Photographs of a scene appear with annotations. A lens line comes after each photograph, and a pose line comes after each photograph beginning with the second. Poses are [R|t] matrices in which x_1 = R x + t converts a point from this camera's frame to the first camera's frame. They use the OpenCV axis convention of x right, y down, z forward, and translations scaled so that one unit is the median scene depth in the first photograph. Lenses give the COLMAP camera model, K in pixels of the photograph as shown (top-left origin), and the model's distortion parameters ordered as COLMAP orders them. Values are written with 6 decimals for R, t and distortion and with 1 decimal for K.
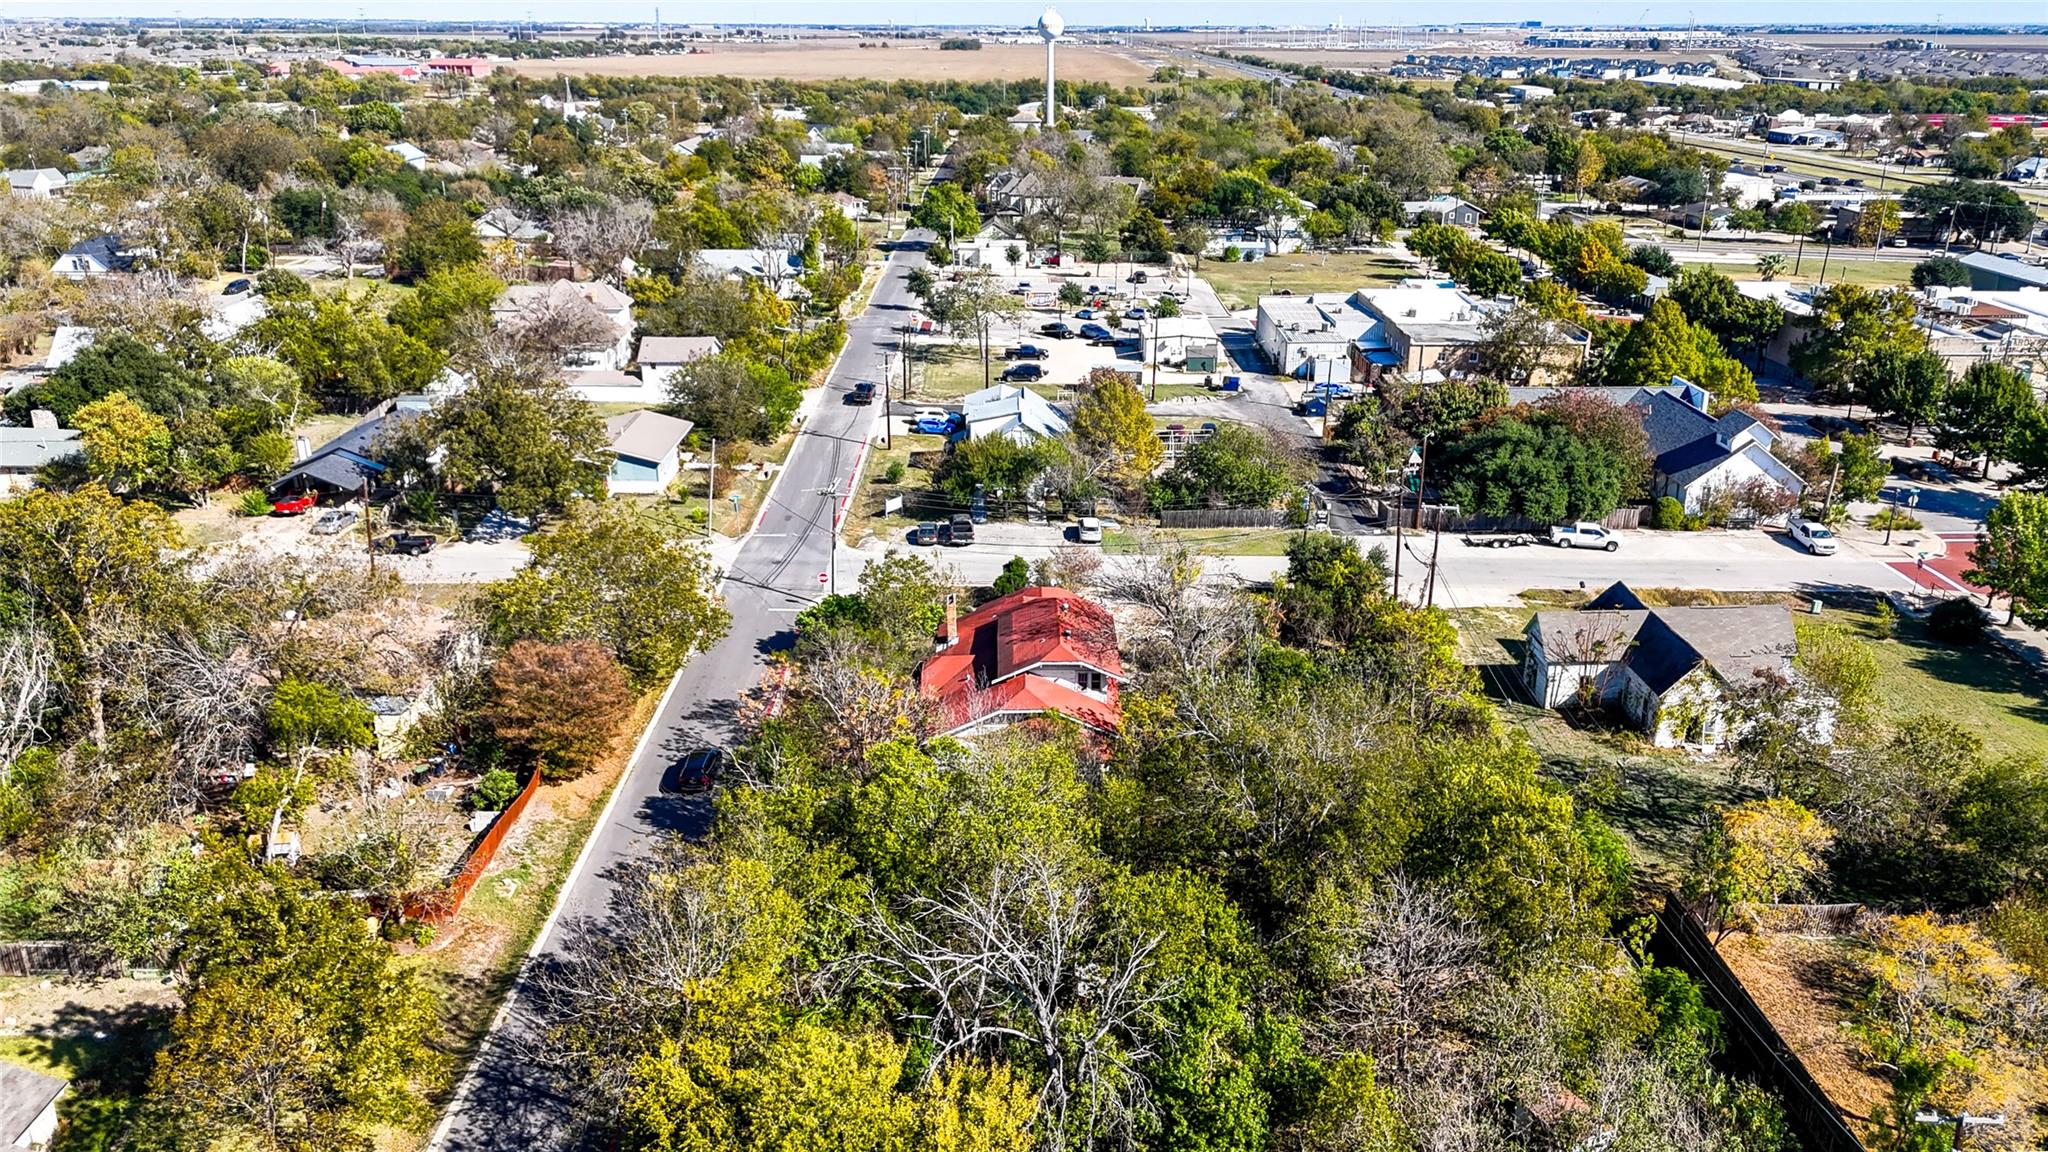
lens RADIAL K [[1539.7, 0, 1030.7], [0, 1539.7, 541.1], [0, 0, 1]] dist [0.073777, -0.089502]
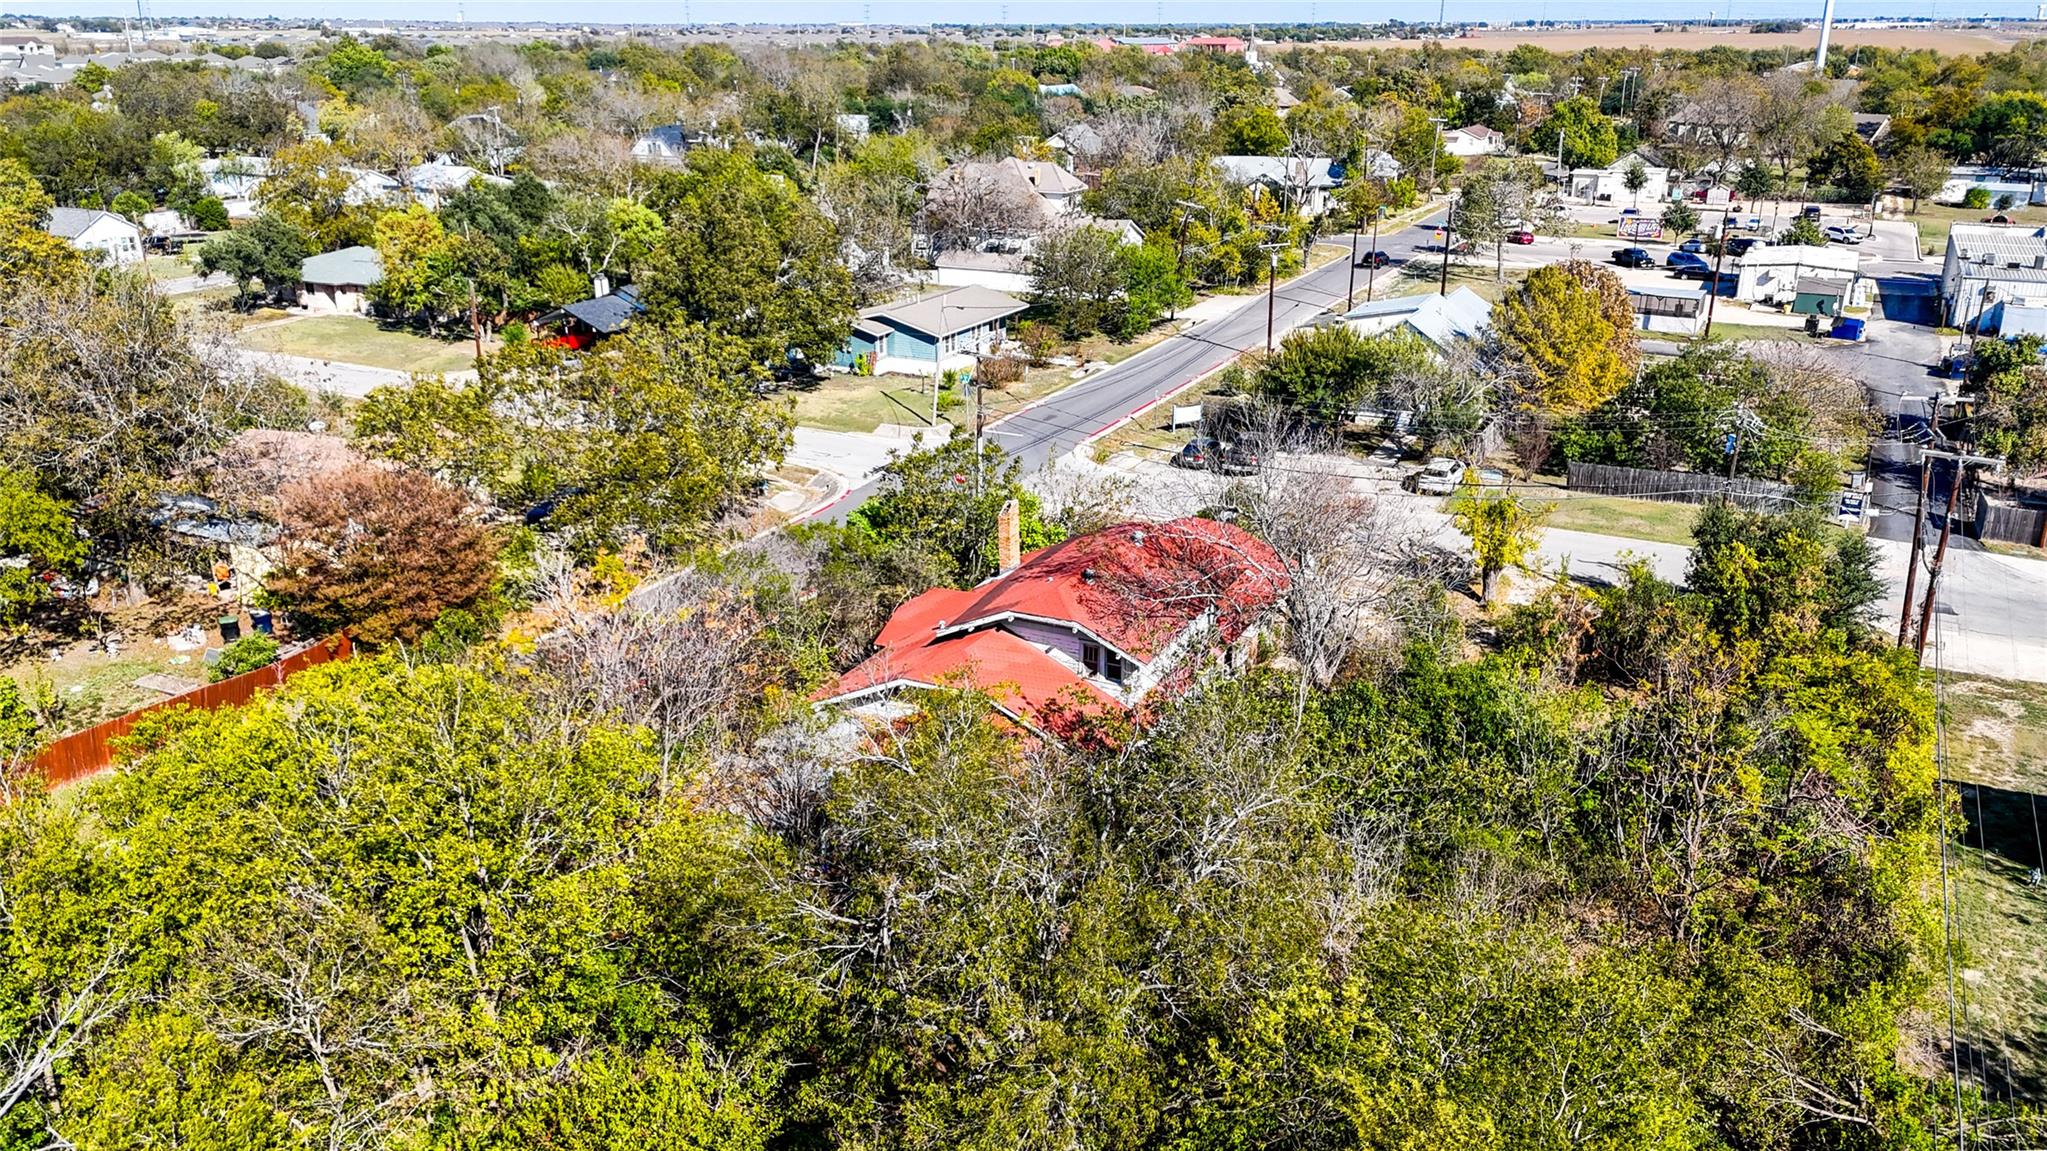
lens RADIAL K [[1546.5, 0, 1023.5], [0, 1546.5, 575.5], [0, 0, 1]] dist [0.081553, -0.094948]
pose [[0.890561, 0.147272, -0.430363, 0.149686], [-0.137632, 0.989030, 0.053645, 0.020164], [0.433542, 0.011458, 0.901060, 0.288864]]
